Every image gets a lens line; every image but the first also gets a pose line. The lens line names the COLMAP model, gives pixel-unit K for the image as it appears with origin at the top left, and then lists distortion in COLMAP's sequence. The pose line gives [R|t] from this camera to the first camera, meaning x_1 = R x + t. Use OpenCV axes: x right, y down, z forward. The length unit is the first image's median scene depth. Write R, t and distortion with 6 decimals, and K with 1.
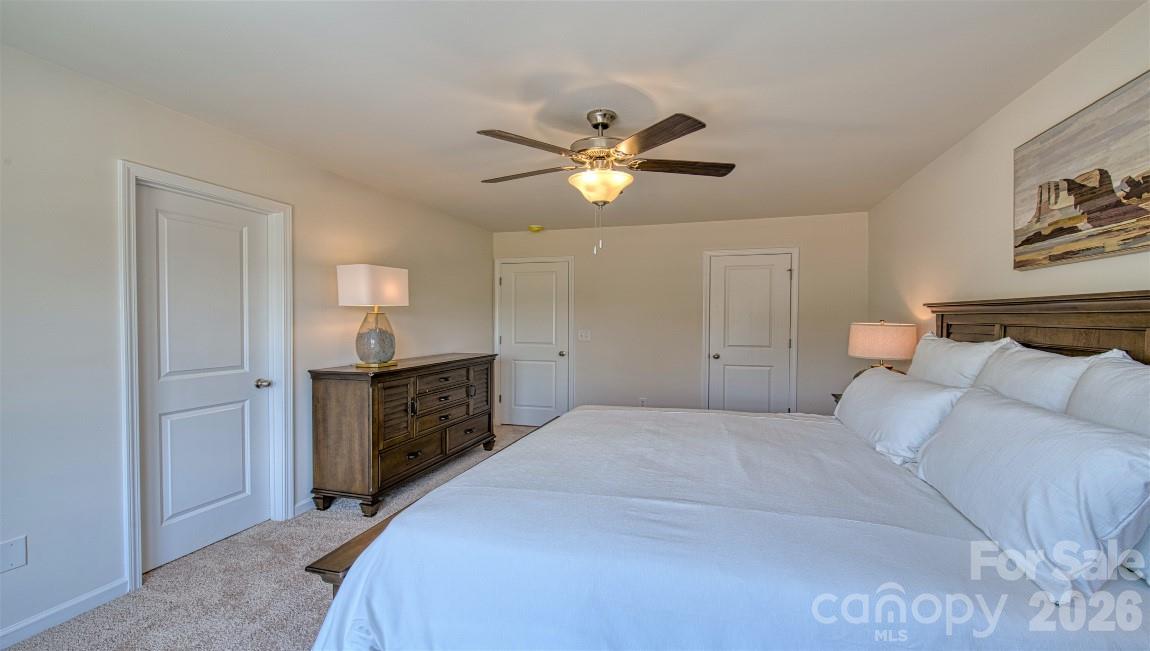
lens RADIAL K [[491.8, 0, 578.6], [0, 491.8, 324.5], [0, 0, 1]] dist [-0.004420, -0.000575]
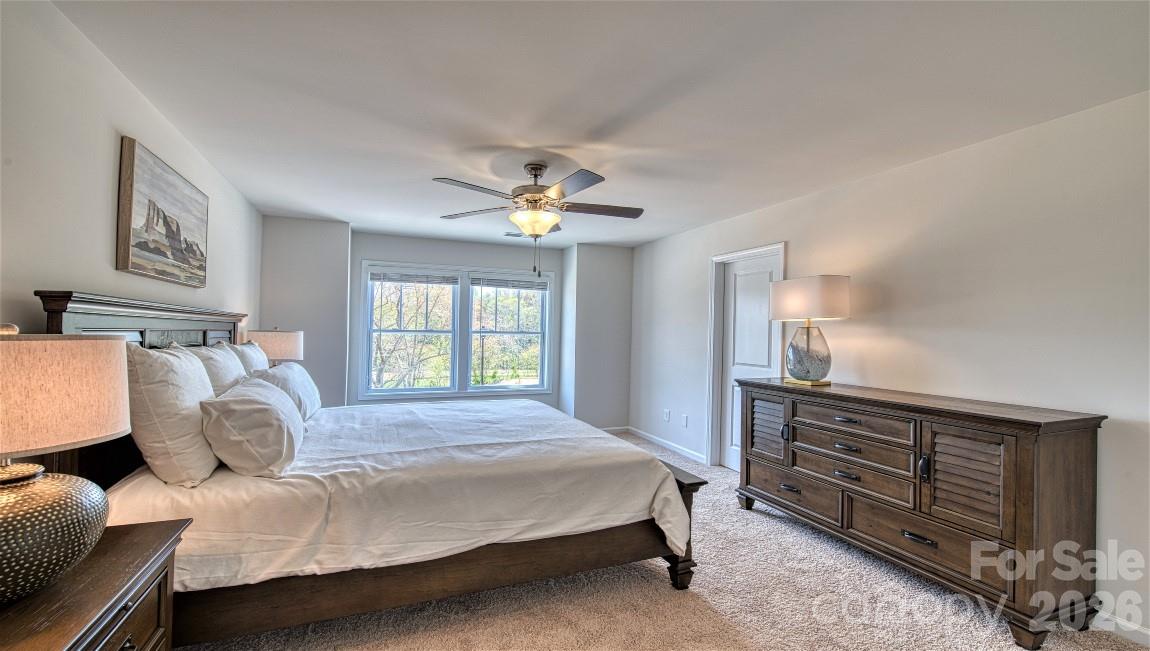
lens RADIAL K [[491.8, 0, 578.6], [0, 491.8, 324.5], [0, 0, 1]] dist [-0.004420, -0.000575]
pose [[-0.778194, -0.022596, -0.627617, 0.873247], [-0.023301, 0.999703, -0.007101, -0.023563], [0.627592, 0.009098, -0.778490, 2.422555]]
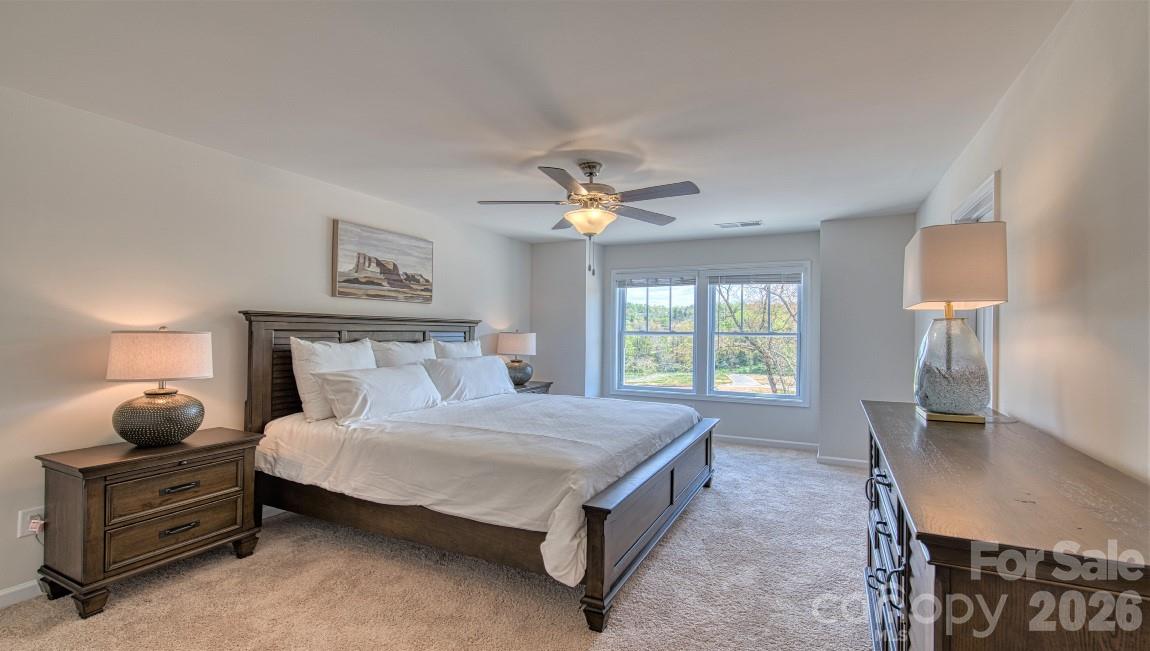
lens RADIAL K [[507.5, 0, 584.5], [0, 507.5, 324.0], [0, 0, 1]] dist [0.000214, -0.000160]
pose [[-0.986375, -0.008216, 0.164305, -0.183288], [-0.008473, 0.999964, -0.000862, -0.028182], [-0.164292, -0.002243, -0.986409, 2.687489]]
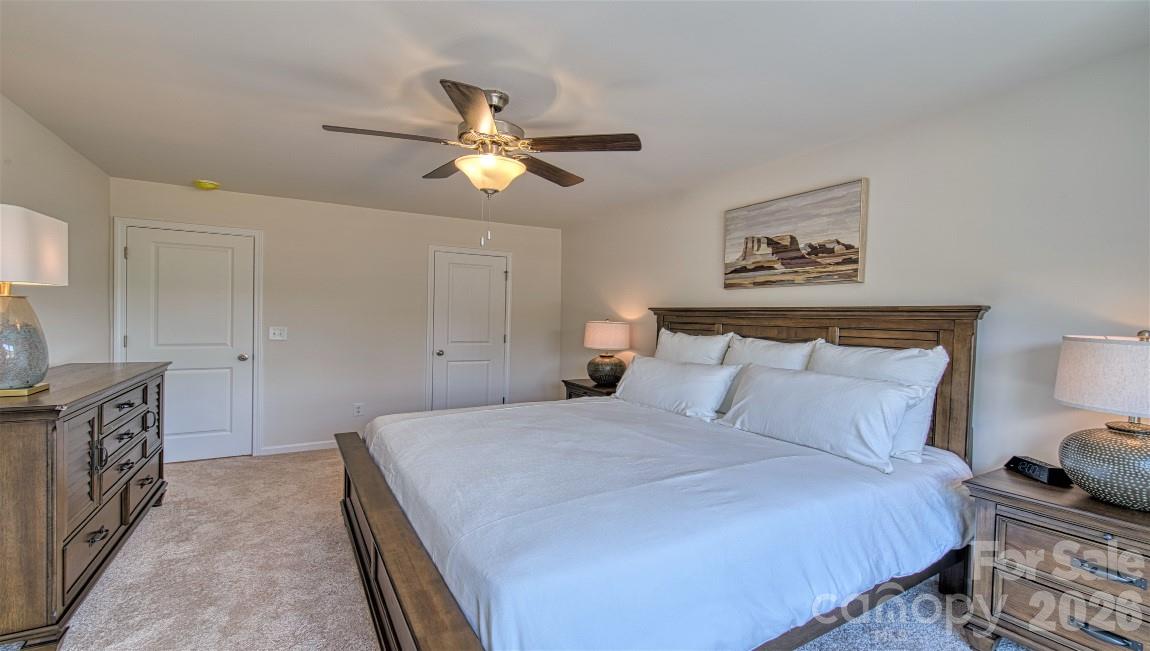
lens RADIAL K [[495.1, 0, 575.0], [0, 495.1, 325.5], [0, 0, 1]] dist [-0.000739, -0.000193]
pose [[0.690030, 0.001538, 0.723779, -0.619597], [-0.010034, 0.999922, 0.007441, -0.001674], [-0.723711, -0.012397, 0.689991, 0.279080]]
